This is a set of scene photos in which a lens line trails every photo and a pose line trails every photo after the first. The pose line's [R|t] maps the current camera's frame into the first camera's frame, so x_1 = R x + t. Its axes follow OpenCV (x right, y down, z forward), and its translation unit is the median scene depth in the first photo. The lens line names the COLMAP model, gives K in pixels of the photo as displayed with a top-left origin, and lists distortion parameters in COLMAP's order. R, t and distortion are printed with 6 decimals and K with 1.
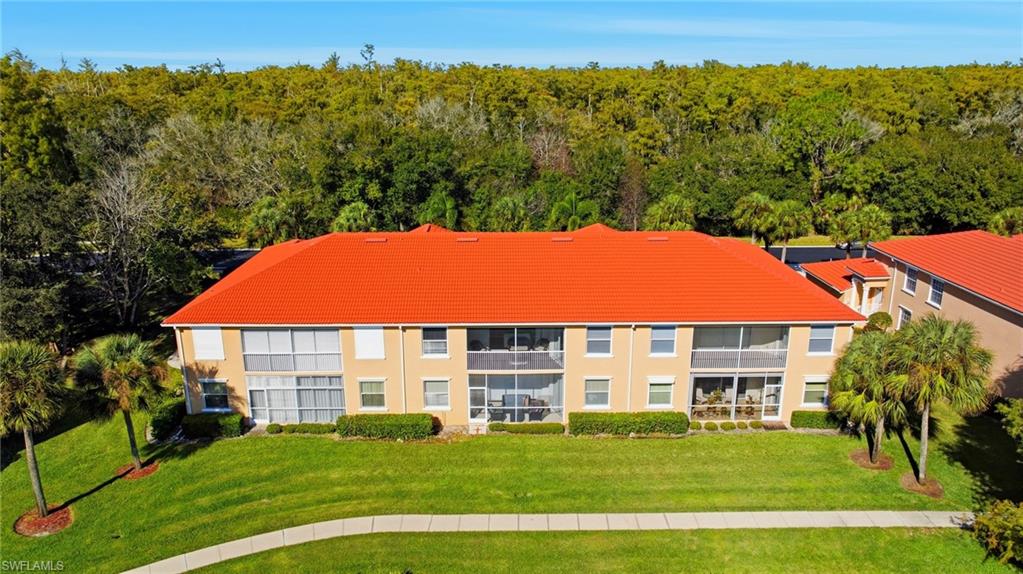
lens RADIAL K [[716.5, 0, 511.5], [0, 716.5, 287.0], [0, 0, 1]] dist [-0.018863, 0.006359]
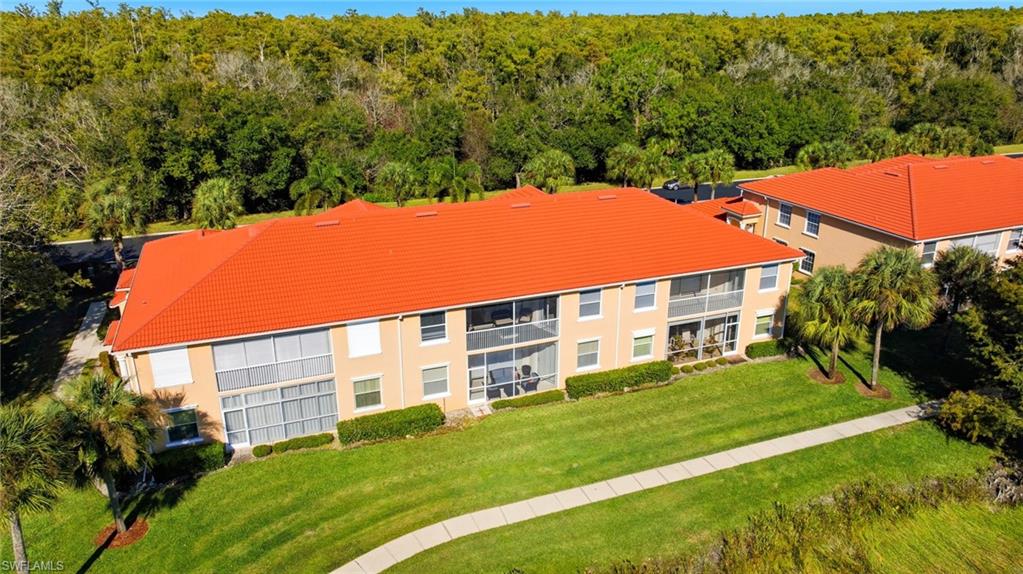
lens RADIAL K [[716.5, 0, 511.5], [0, 716.5, 287.0], [0, 0, 1]] dist [-0.018863, 0.006359]
pose [[0.936115, -0.120000, 0.330587, -0.308949], [0.097134, 0.991643, 0.084905, -0.044596], [-0.338013, -0.047370, 0.939948, 0.084280]]
